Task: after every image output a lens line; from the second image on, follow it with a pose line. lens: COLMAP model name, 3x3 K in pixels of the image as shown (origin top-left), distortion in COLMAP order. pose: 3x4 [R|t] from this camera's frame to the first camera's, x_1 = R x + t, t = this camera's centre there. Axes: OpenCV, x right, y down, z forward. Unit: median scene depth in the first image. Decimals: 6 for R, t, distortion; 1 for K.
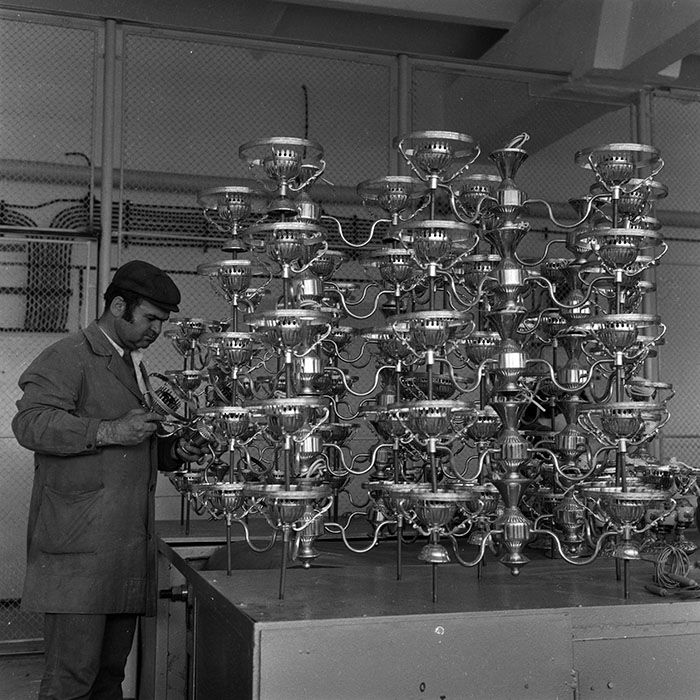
lens RADIAL K [[1004.1, 0, 346.8], [0, 1004.1, 352.1], [0, 0, 1]] dist [0.089867, 0.000000]
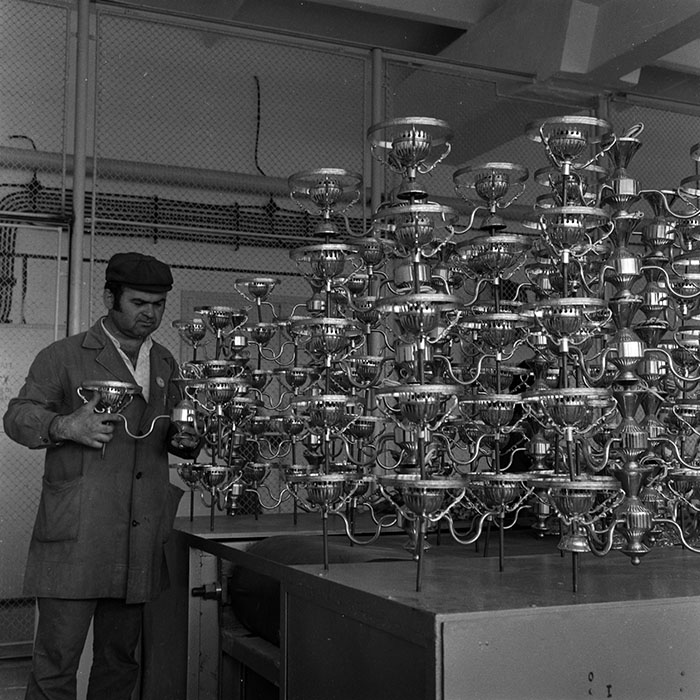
lens RADIAL K [[1004.1, 0, 350.3], [0, 1004.1, 347.4], [0, 0, 1]] dist [0.089867, 0.000000]
pose [[0.992456, 0.010299, 0.122165, -0.155412], [-0.009815, 0.999941, -0.004561, 0.008972], [-0.122204, 0.003328, 0.992499, 0.025367]]
